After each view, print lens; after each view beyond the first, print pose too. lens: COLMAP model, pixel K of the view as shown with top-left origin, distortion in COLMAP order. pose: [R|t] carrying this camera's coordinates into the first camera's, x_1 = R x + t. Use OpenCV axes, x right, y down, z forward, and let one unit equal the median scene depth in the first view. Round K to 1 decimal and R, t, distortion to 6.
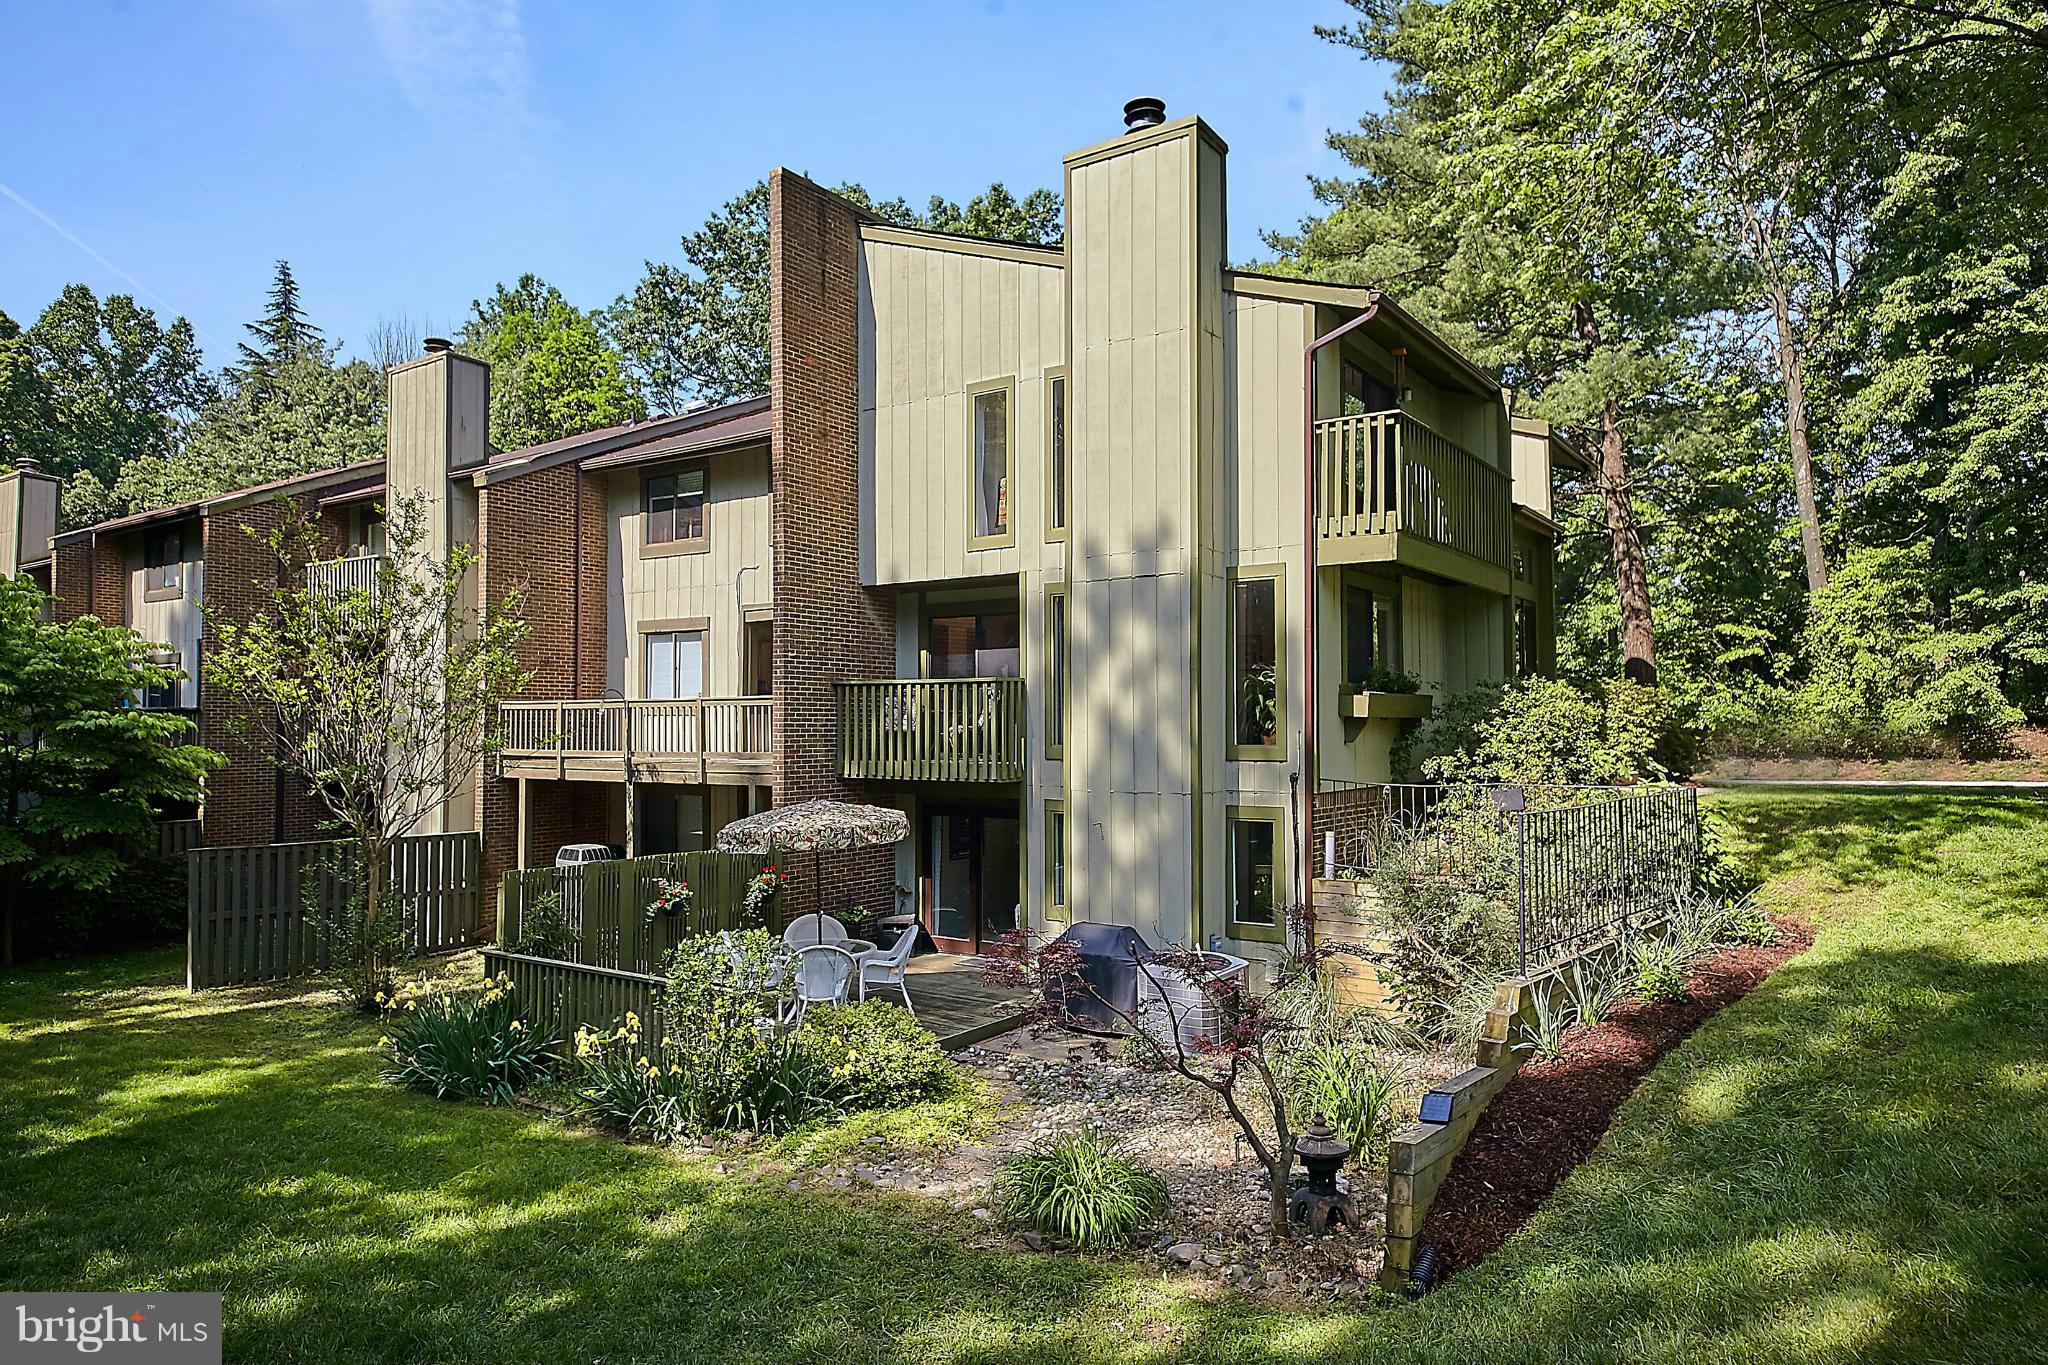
lens RADIAL K [[986.1, 0, 1029.1], [0, 986.1, 685.5], [0, 0, 1]] dist [0.025122, -0.000534]
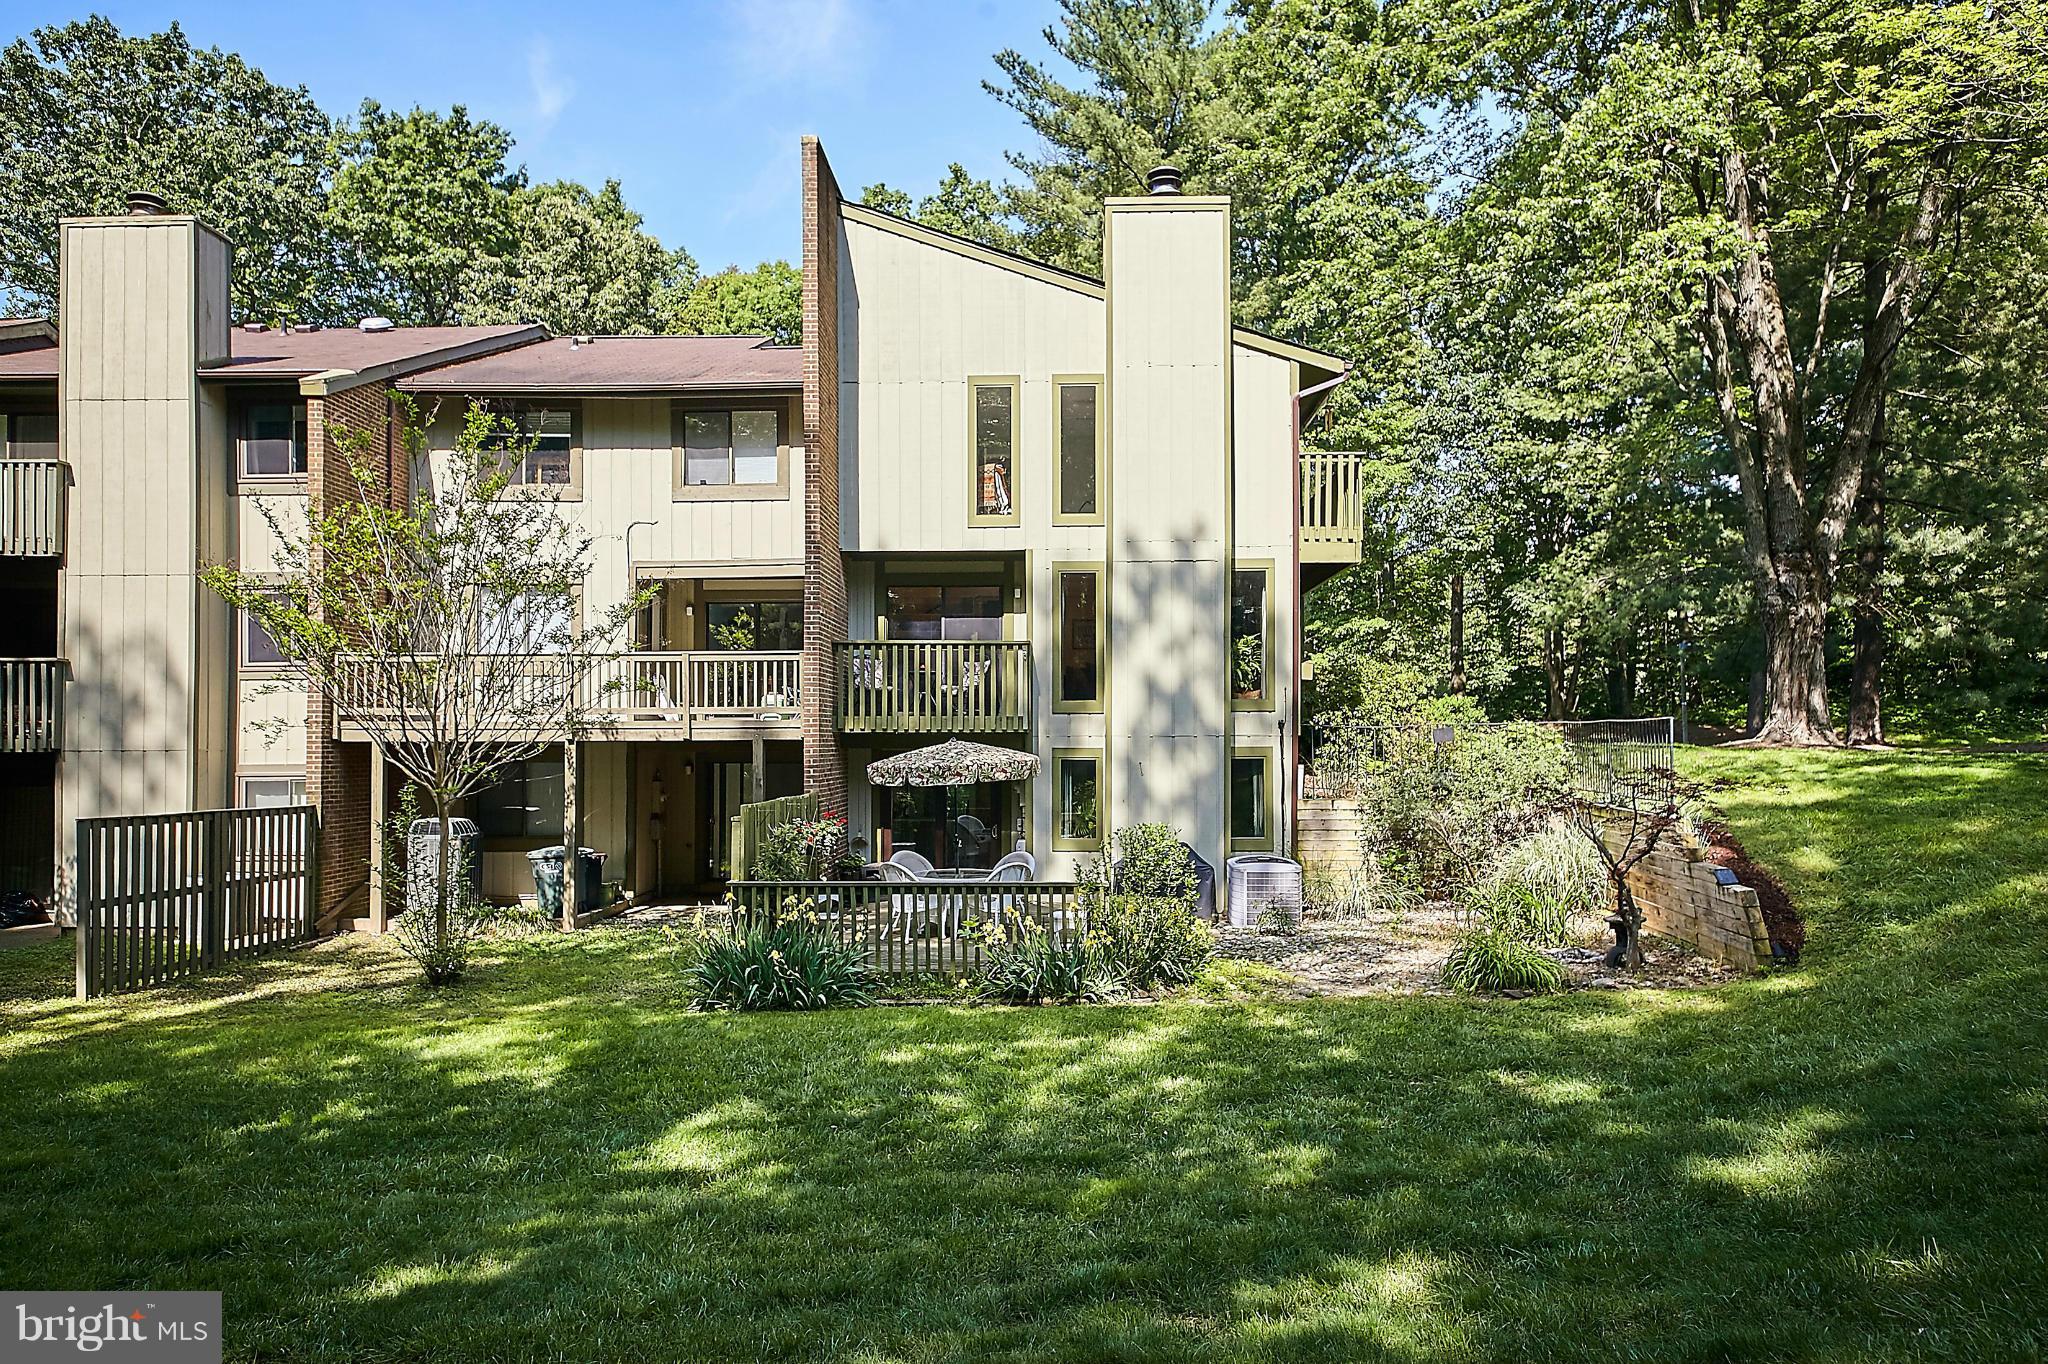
lens RADIAL K [[986.1, 0, 1029.1], [0, 986.1, 685.0], [0, 0, 1]] dist [0.025122, -0.000534]
pose [[0.914390, 0.013829, 0.404598, -0.540605], [-0.024887, 0.999446, 0.022086, 0.017006], [-0.404068, -0.030264, 0.914228, -0.056296]]
